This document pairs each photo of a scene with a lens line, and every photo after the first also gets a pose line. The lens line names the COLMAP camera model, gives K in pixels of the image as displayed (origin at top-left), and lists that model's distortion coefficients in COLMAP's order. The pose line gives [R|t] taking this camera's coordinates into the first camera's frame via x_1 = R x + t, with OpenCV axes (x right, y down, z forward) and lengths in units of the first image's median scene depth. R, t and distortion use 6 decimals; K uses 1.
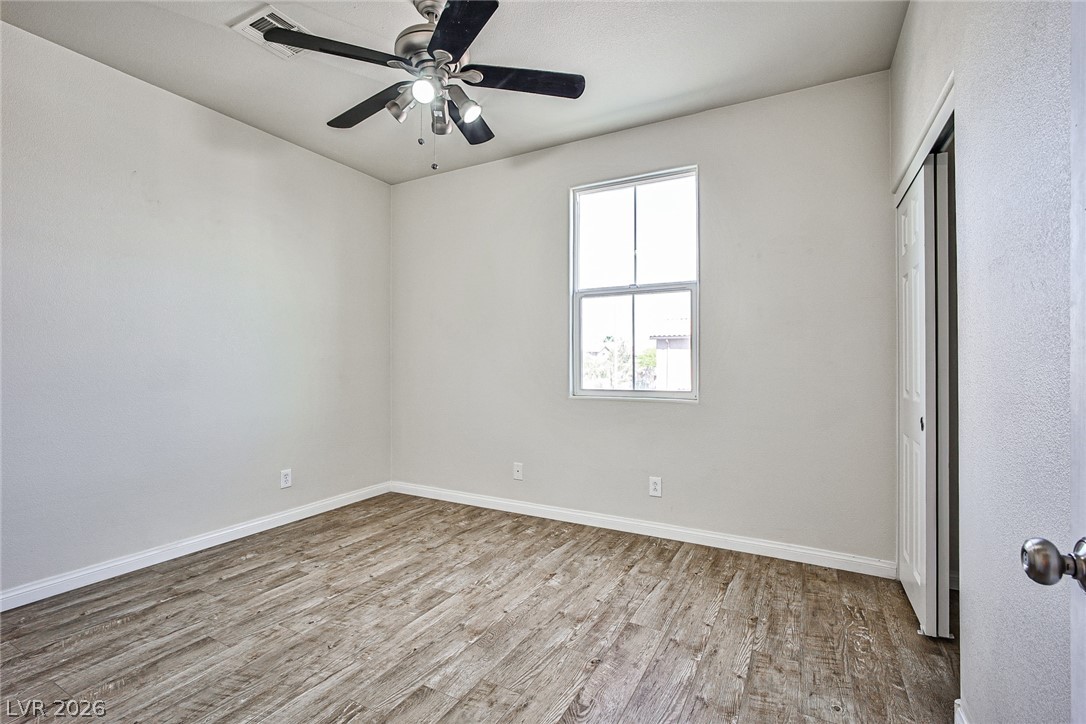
lens RADIAL K [[486.4, 0, 541.3], [0, 486.4, 359.9], [0, 0, 1]] dist [-0.034924, 0.013612]
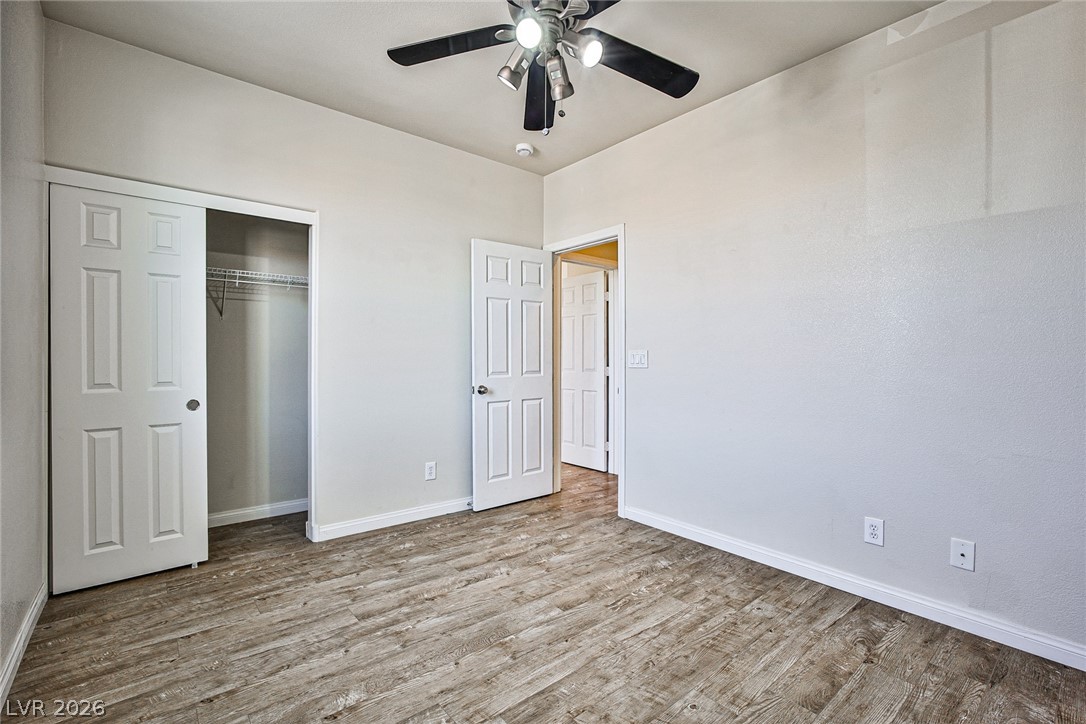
lens RADIAL K [[486.4, 0, 541.3], [0, 486.4, 359.9], [0, 0, 1]] dist [-0.034924, 0.013612]
pose [[-0.932079, -0.007100, 0.362185, -0.563248], [-0.008195, 0.999965, -0.001486, 0.003517], [-0.362162, -0.004353, -0.932105, 1.920614]]
